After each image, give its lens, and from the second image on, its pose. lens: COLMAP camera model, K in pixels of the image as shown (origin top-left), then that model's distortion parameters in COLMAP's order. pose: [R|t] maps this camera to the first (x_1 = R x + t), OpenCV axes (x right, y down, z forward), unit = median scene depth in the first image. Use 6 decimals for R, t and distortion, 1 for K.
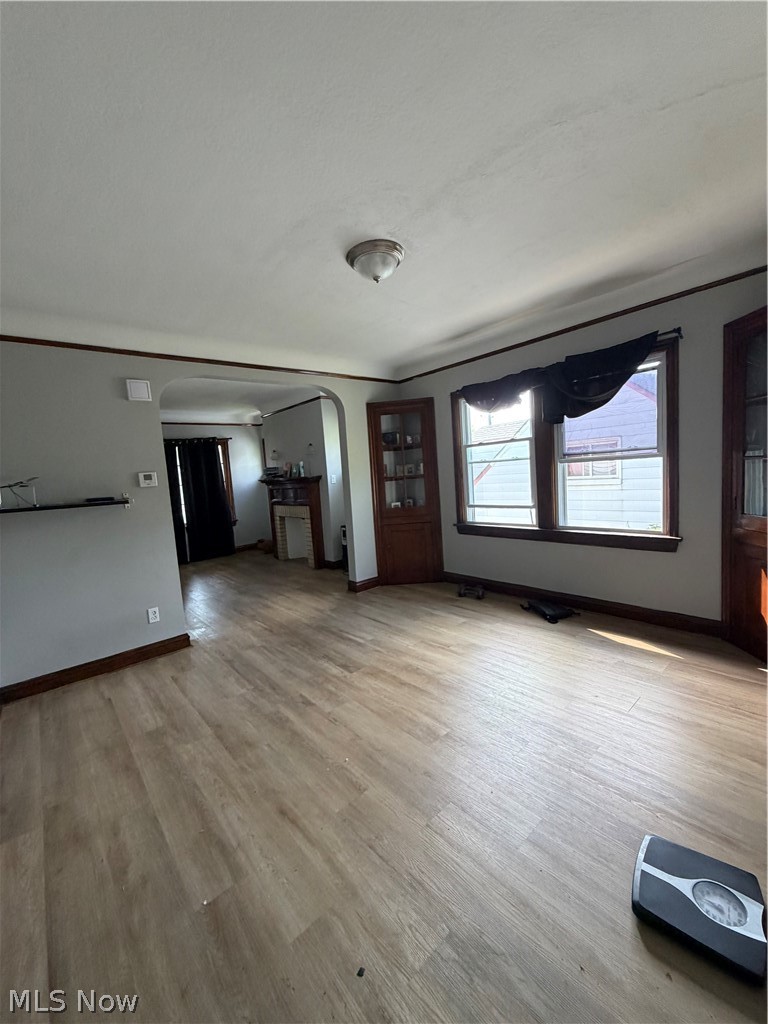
lens RADIAL K [[411.3, 0, 384.0], [0, 411.3, 512.0], [0, 0, 1]] dist [-0.000948, 0.000075]
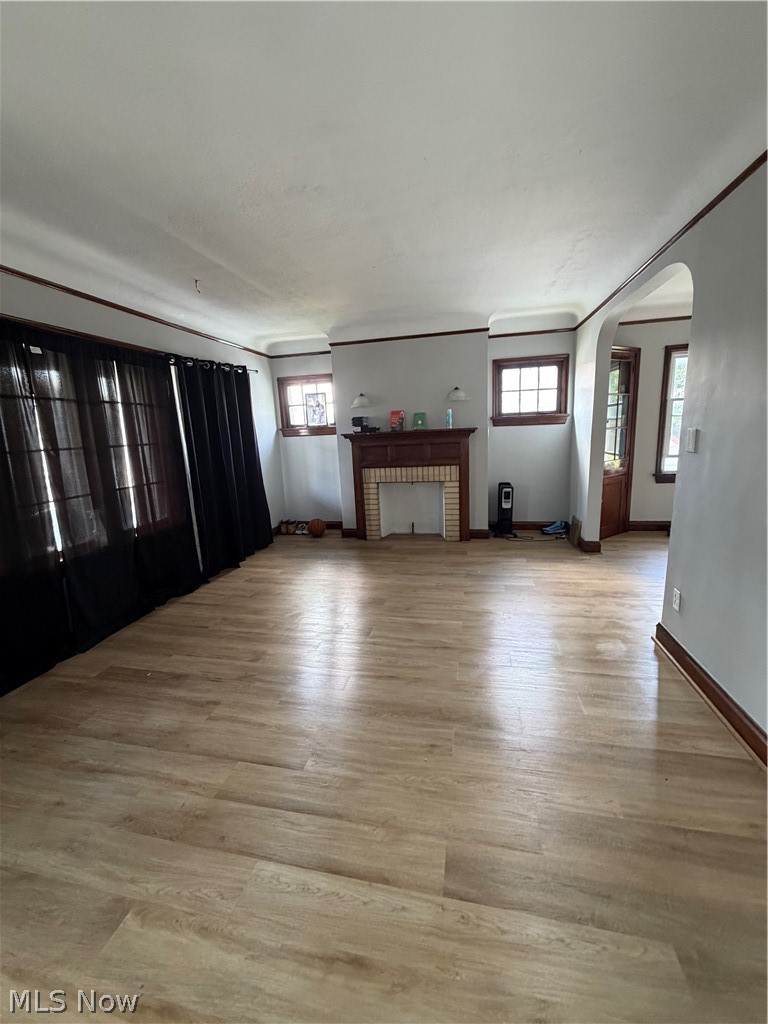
lens RADIAL K [[411.3, 0, 384.0], [0, 411.3, 512.0], [0, 0, 1]] dist [-0.000948, 0.000075]
pose [[0.796633, -0.086489, 0.598244, -0.791291], [0.049207, 0.995705, 0.078426, 0.005922], [-0.602457, -0.033039, 0.797467, 0.438242]]
